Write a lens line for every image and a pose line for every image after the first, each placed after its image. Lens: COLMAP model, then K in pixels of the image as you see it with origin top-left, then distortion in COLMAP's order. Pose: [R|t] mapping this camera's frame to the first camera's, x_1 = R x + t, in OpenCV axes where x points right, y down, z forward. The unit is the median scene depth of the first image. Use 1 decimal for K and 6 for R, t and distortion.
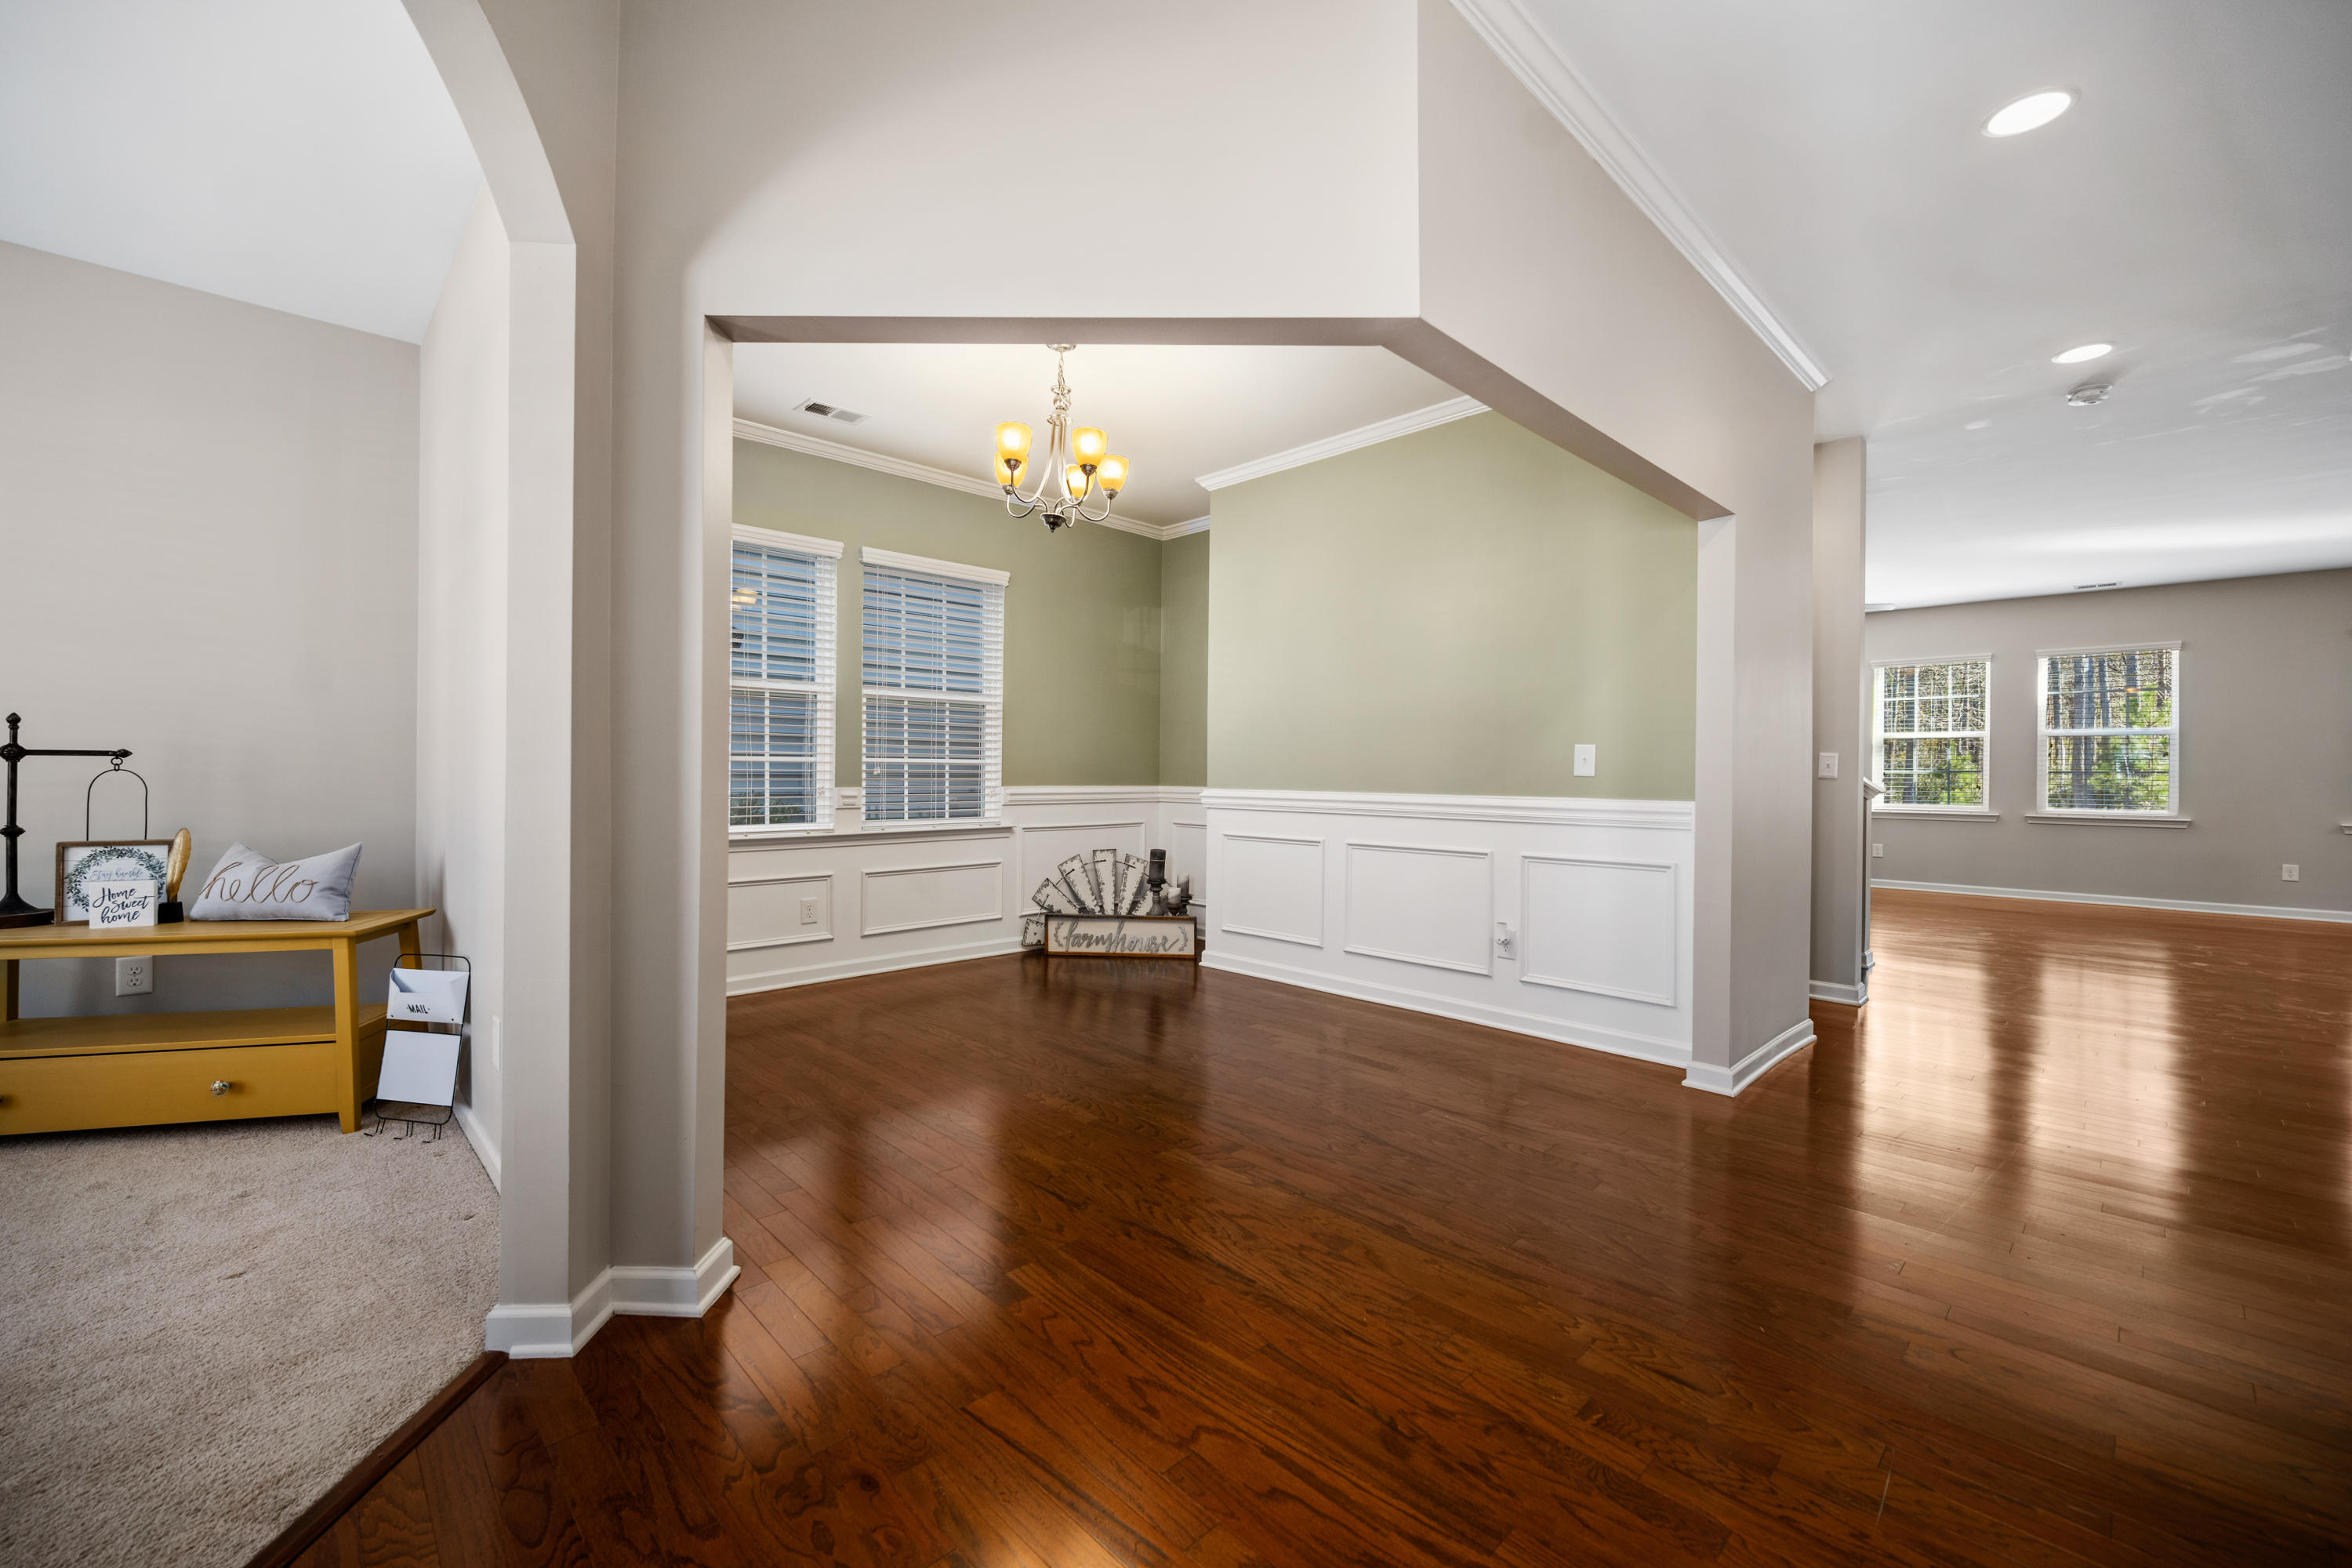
lens RADIAL K [[939.3, 0, 1194.0], [0, 939.3, 773.6], [0, 0, 1]] dist [-0.000214, -0.000374]
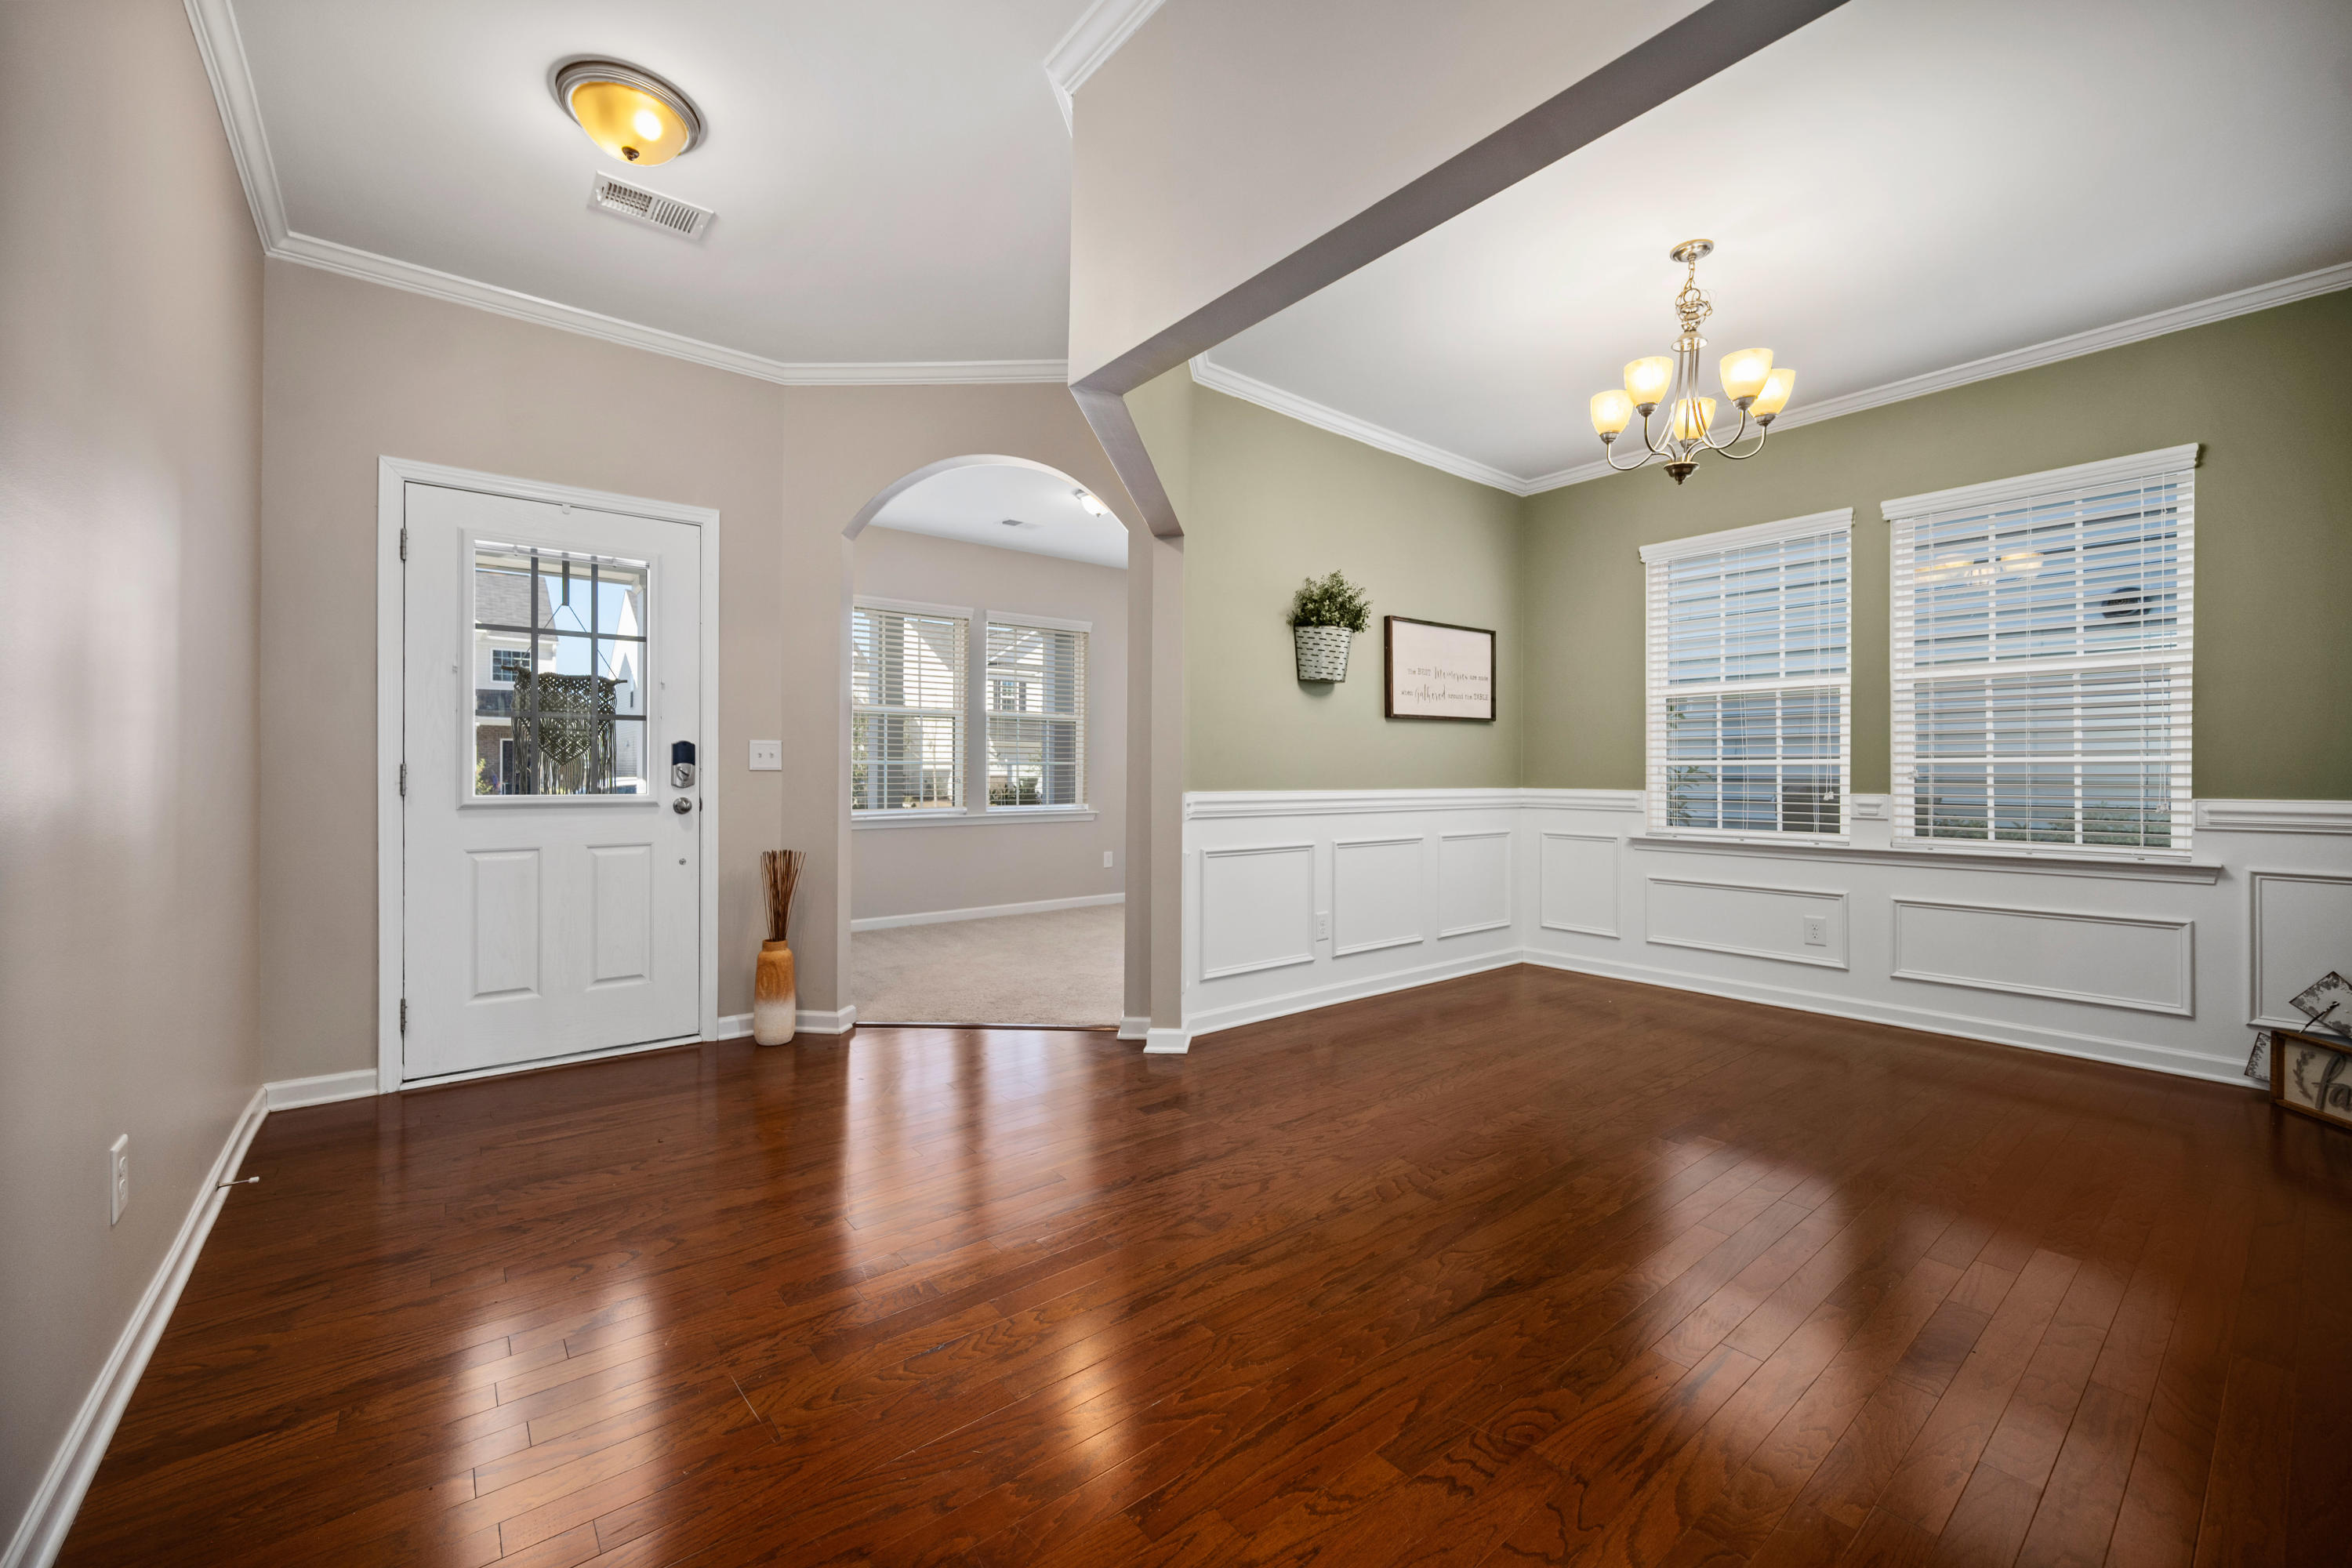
lens RADIAL K [[939.3, 0, 1186.0], [0, 939.3, 778.4], [0, 0, 1]] dist [-0.000214, -0.000374]
pose [[-0.093189, -0.001299, -0.995648, 0.575125], [-0.003806, 0.999992, -0.000948, 0.004419], [0.995641, 0.003701, -0.093193, 0.516144]]
